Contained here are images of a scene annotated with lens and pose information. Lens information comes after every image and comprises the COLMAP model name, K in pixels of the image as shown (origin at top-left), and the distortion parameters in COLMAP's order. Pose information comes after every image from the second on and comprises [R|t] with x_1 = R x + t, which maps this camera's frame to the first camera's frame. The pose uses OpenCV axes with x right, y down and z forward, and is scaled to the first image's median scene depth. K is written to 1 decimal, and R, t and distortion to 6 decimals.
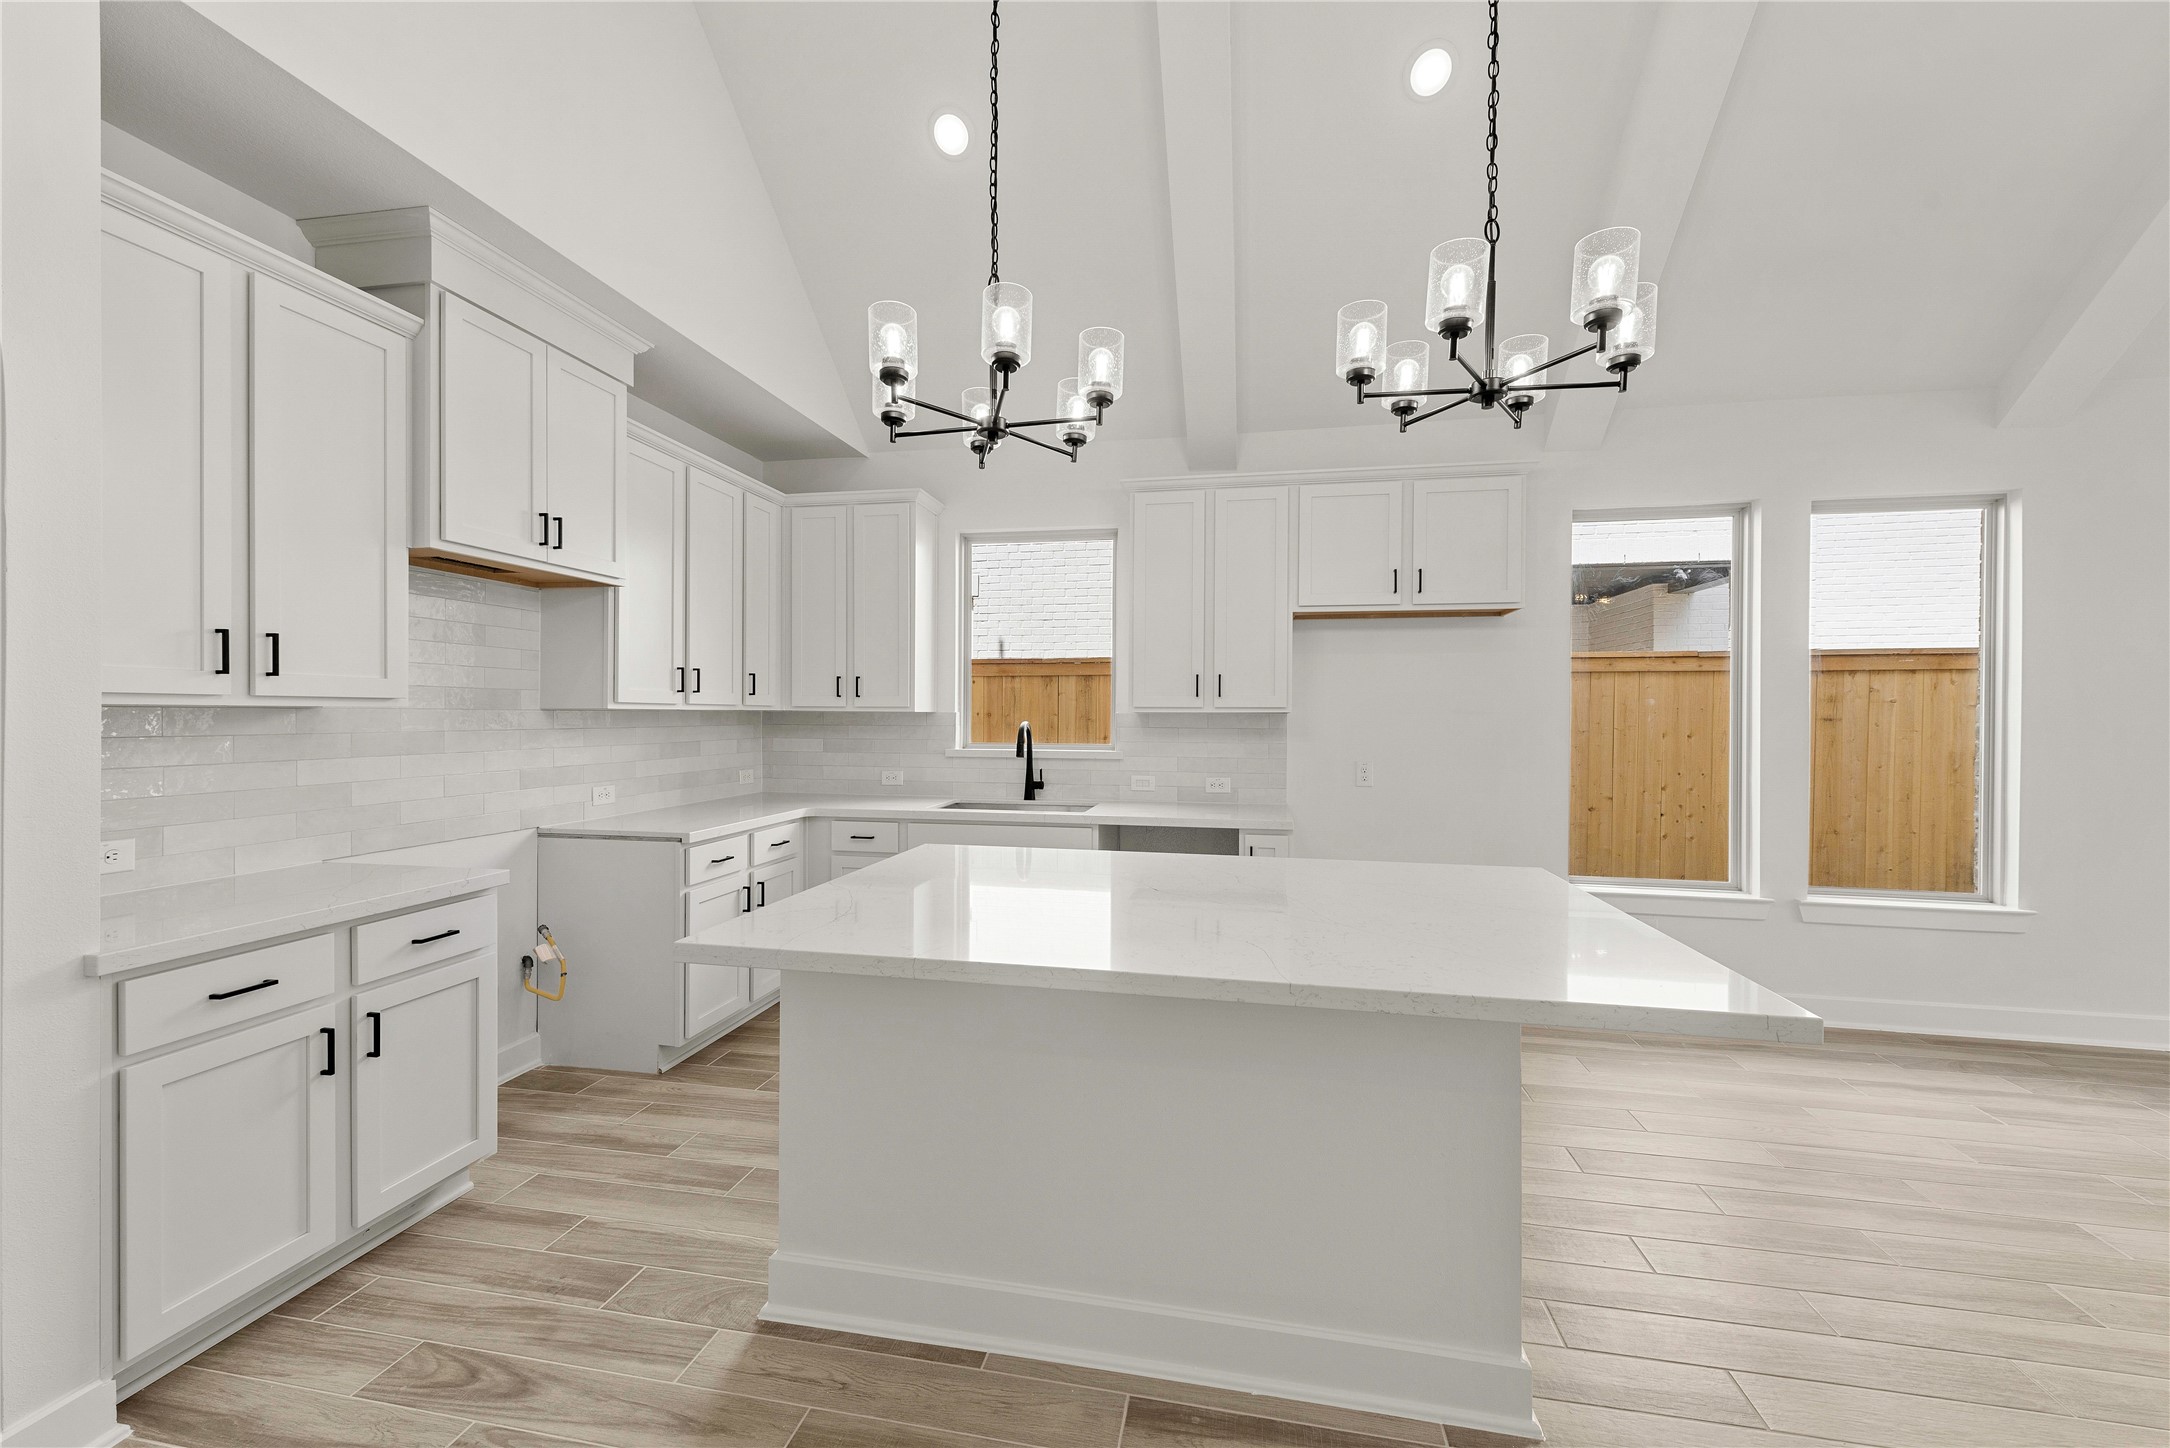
lens RADIAL K [[848.9, 0, 1079.8], [0, 848.9, 728.9], [0, 0, 1]] dist [0.007542, -0.002427]
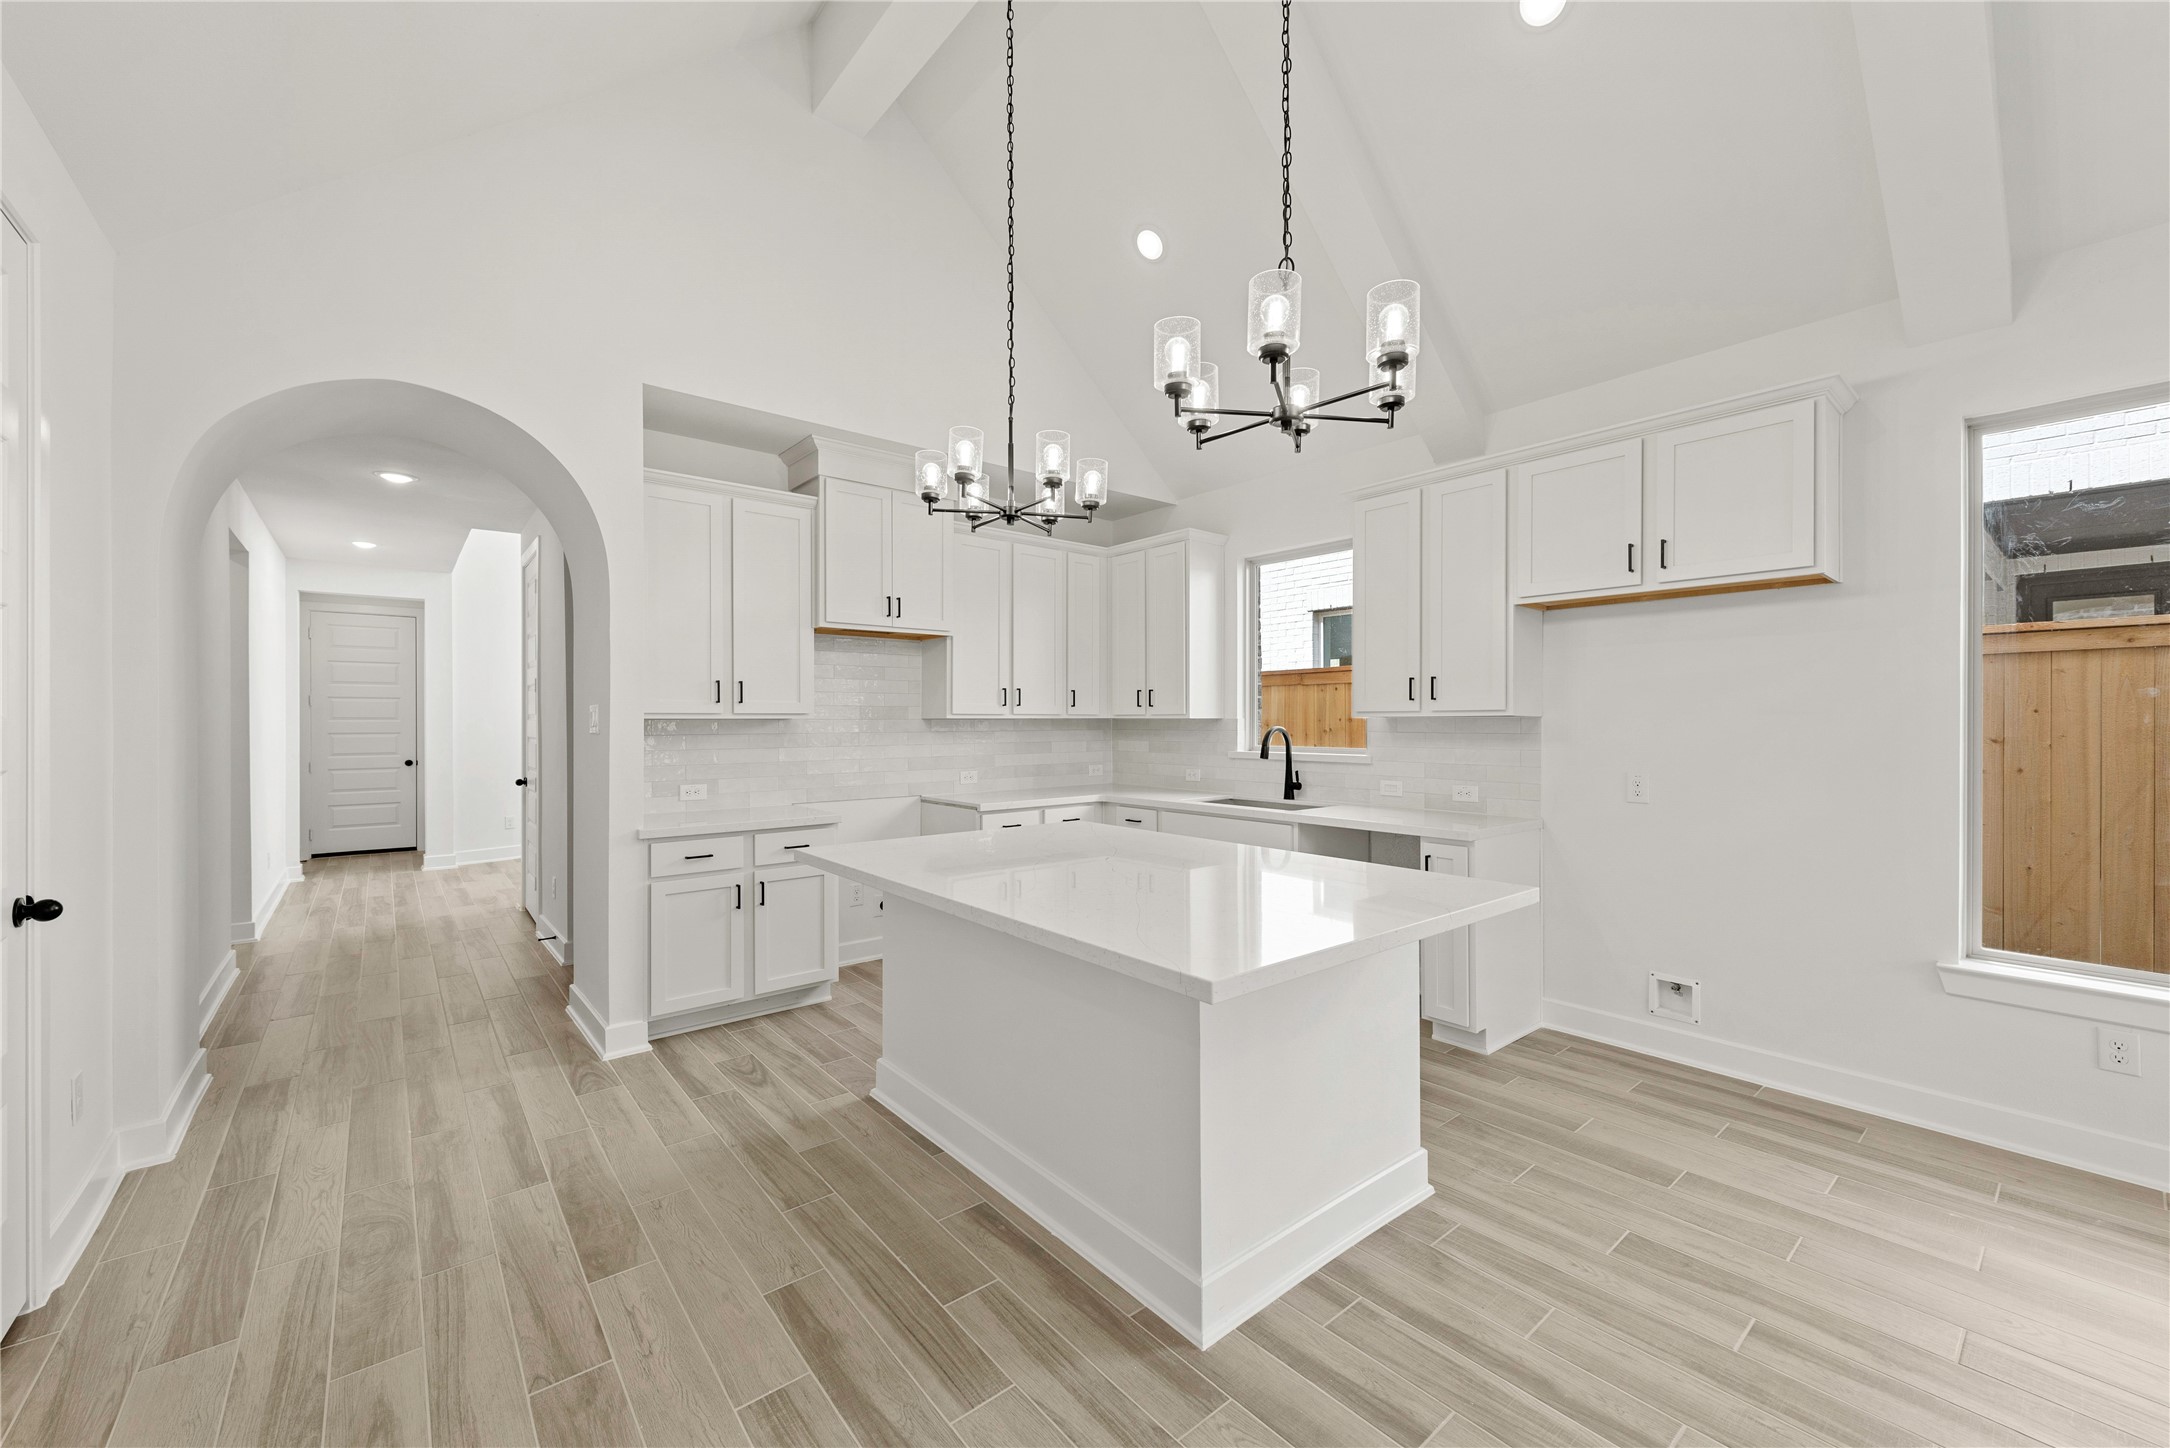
lens RADIAL K [[848.9, 0, 1079.0], [0, 848.9, 727.9], [0, 0, 1]] dist [0.007542, -0.002427]
pose [[0.770317, -0.000918, -0.637661, 0.559124], [-0.004427, 0.999967, -0.006788, 0.002379], [0.637646, 0.008052, 0.770288, 0.001812]]
